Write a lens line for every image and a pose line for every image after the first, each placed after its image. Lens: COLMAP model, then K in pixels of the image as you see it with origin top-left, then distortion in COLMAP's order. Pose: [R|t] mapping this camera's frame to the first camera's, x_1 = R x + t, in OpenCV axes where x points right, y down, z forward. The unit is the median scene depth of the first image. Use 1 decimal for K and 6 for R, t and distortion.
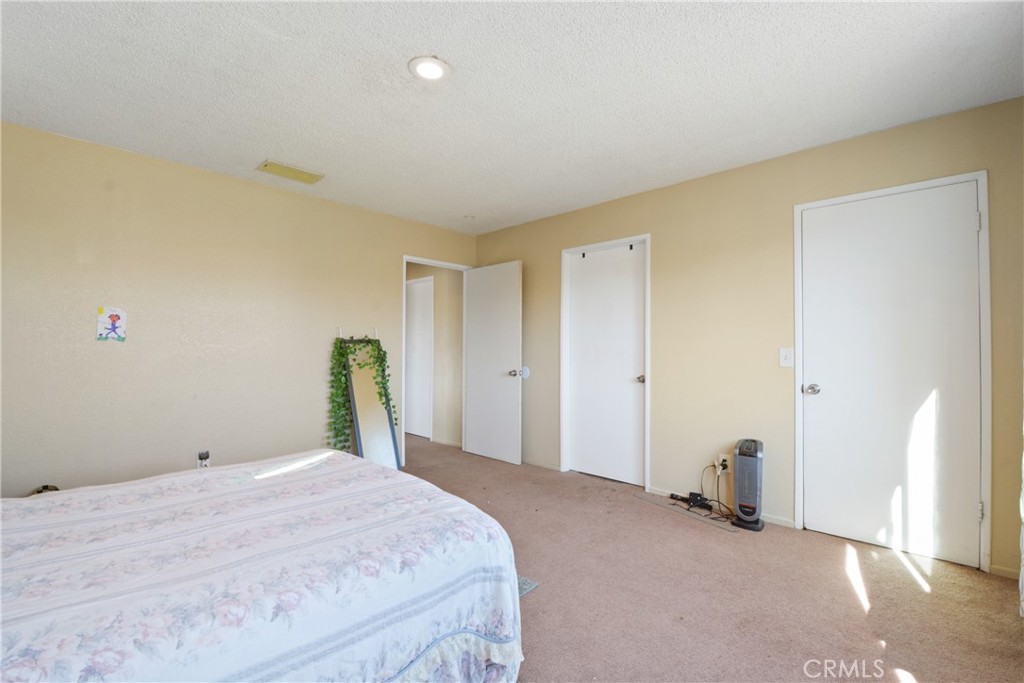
lens RADIAL K [[458.0, 0, 519.1], [0, 458.0, 344.3], [0, 0, 1]] dist [0.004000, -0.015697]
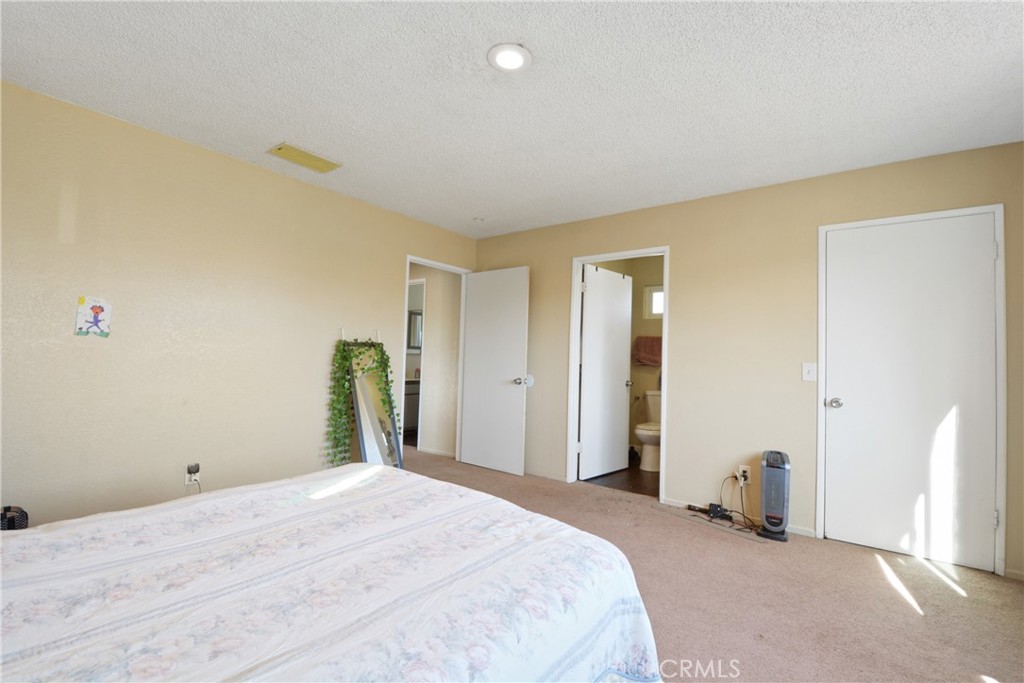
lens RADIAL K [[454.2, 0, 517.7], [0, 454.2, 343.7], [0, 0, 1]] dist [0.003497, -0.015379]
pose [[0.992649, 0.028099, 0.117726, -0.199029], [-0.026093, 0.999487, -0.018552, 0.001456], [-0.118186, 0.015344, 0.992873, 0.059797]]
